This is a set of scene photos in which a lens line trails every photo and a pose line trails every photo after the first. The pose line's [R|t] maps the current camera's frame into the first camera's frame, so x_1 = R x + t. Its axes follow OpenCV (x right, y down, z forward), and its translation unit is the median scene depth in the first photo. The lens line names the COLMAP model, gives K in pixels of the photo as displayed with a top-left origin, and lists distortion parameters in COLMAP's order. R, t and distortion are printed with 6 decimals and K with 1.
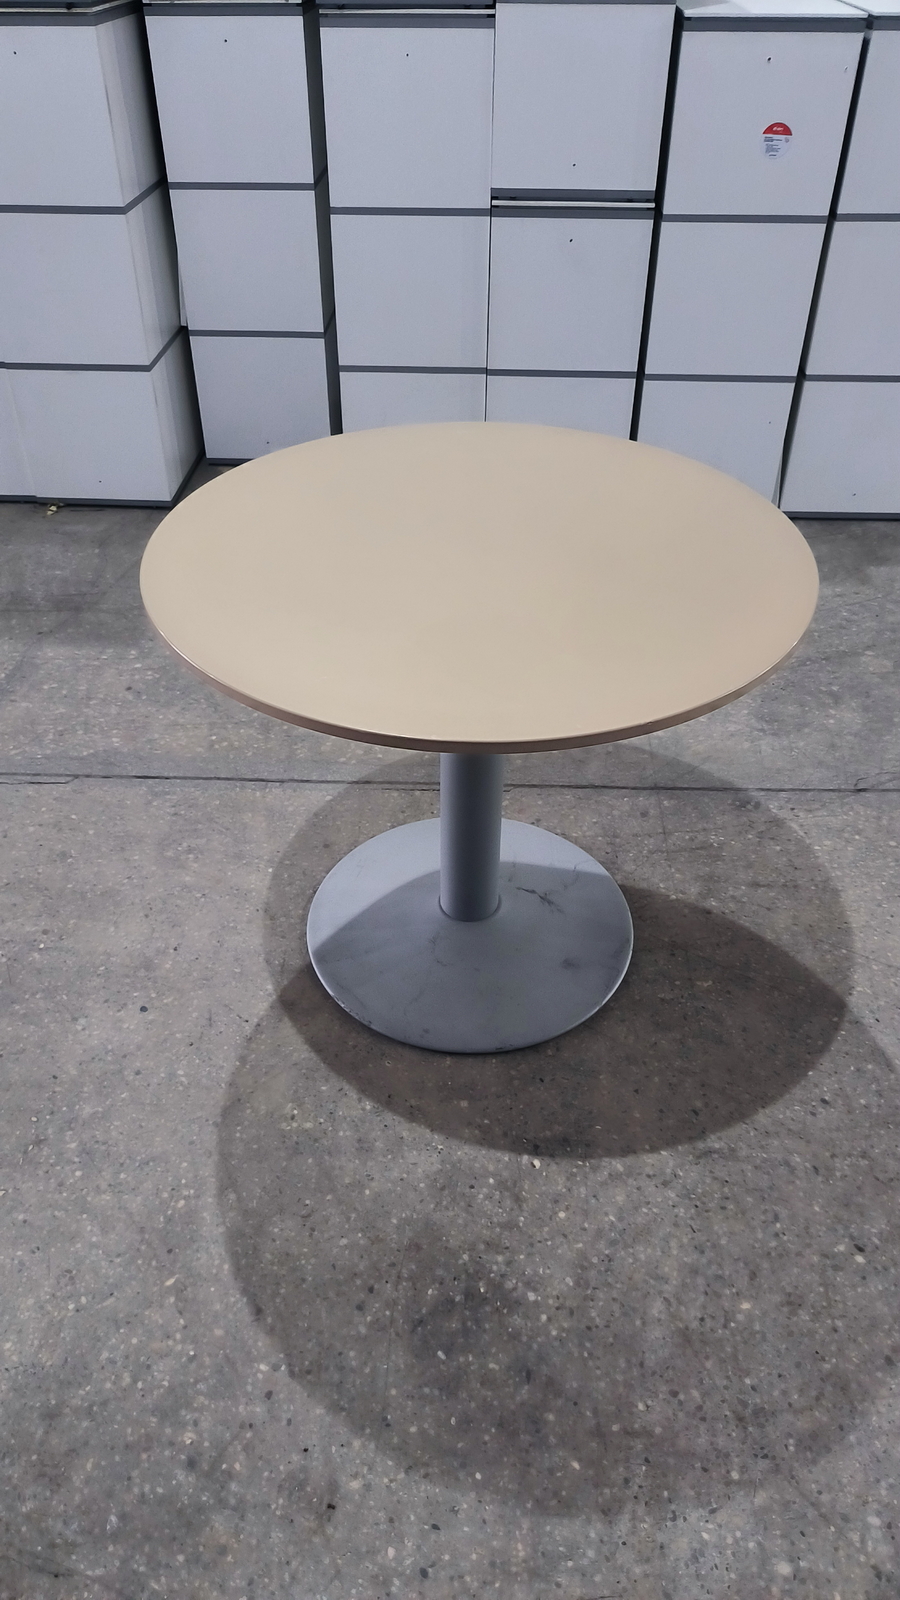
lens RADIAL K [[1128.1, 0, 446.9], [0, 1128.1, 798.9], [0, 0, 1]] dist [-0.029709, -0.002594]
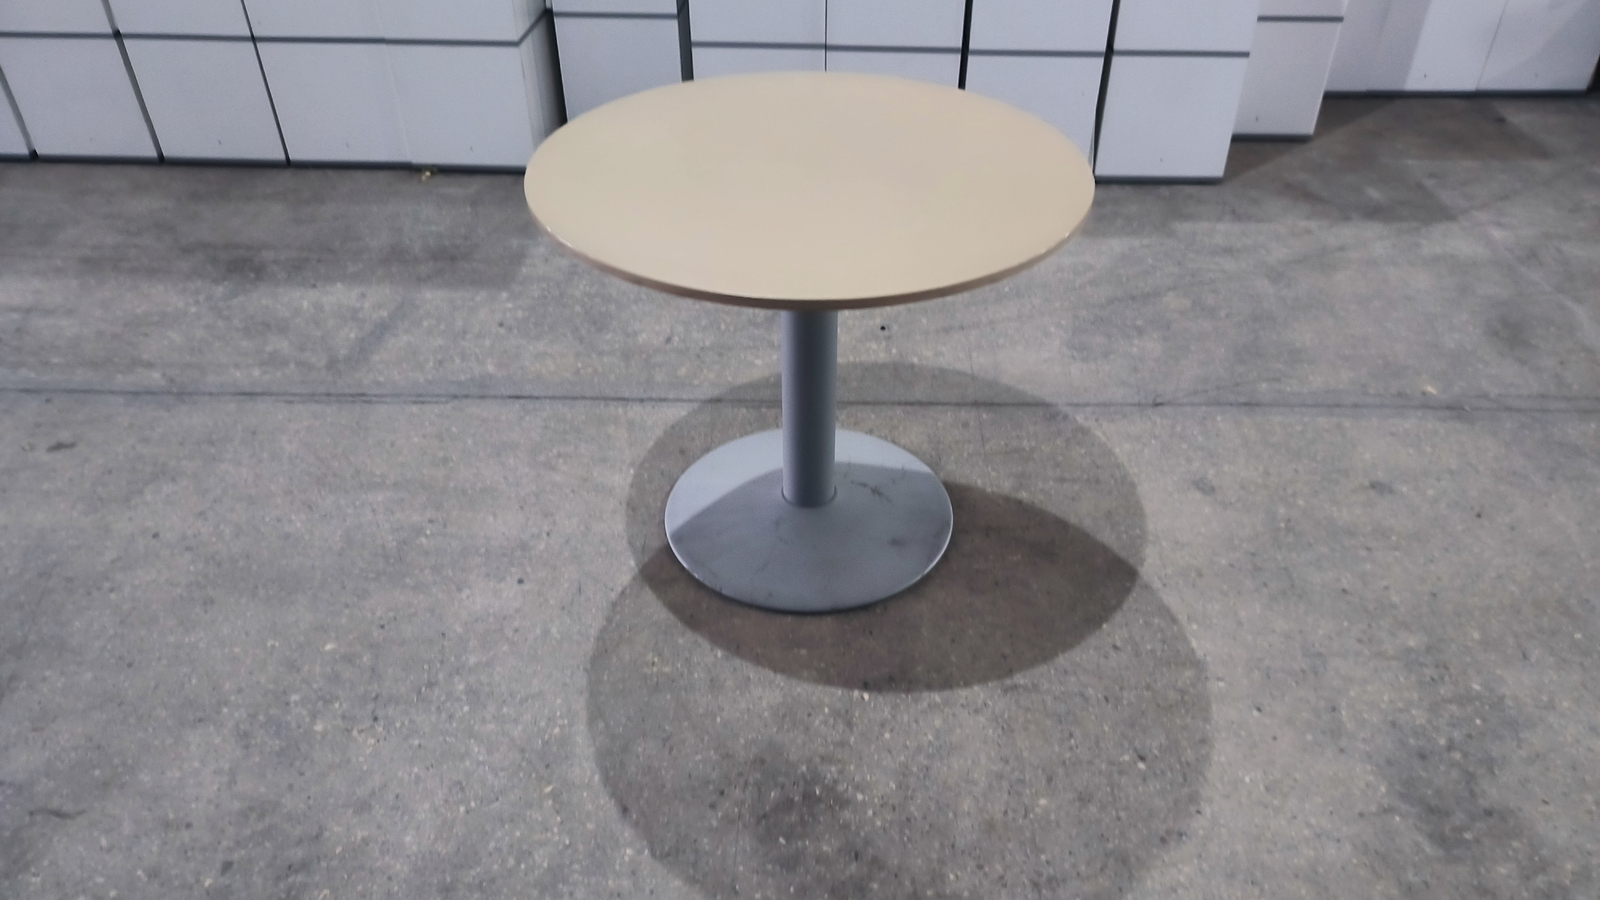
lens RADIAL K [[1128.1, 0, 836.2], [0, 1128.1, 480.0], [0, 0, 1]] dist [-0.029709, -0.002594]
pose [[0.999556, -0.009387, 0.028289, 0.016976], [0.010148, 0.999587, -0.026884, 0.118859], [-0.028025, 0.027159, 0.999238, -0.144203]]
